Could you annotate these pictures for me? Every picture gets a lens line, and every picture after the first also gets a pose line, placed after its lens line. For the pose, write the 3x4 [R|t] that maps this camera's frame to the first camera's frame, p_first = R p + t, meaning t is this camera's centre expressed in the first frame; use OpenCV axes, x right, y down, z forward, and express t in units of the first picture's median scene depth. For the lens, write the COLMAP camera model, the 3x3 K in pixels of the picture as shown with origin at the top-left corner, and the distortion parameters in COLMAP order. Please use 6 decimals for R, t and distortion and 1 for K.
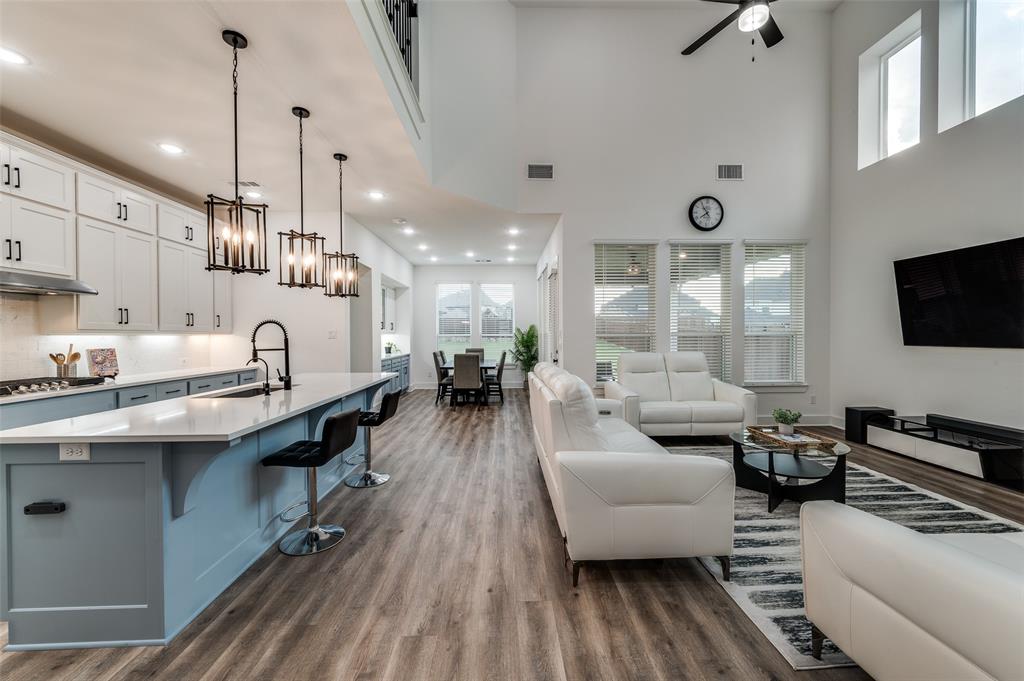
lens RADIAL K [[401.3, 0, 513.0], [0, 401.3, 340.5], [0, 0, 1]] dist [0.000062, -0.000474]
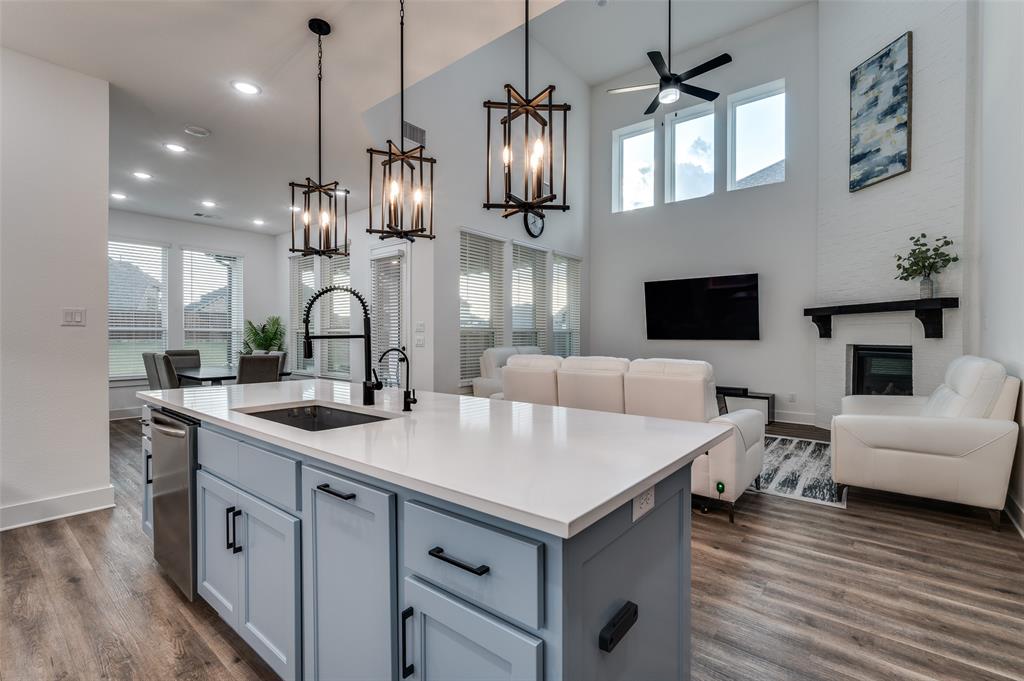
lens RADIAL K [[460.8, 0, 507.2], [0, 460.8, 339.9], [0, 0, 1]] dist [-0.000496, -0.000274]
pose [[0.655529, 0.000983, 0.755169, -0.632418], [0.004085, 0.999980, -0.004847, 0.020459], [-0.755159, 0.006263, 0.655512, 0.265656]]
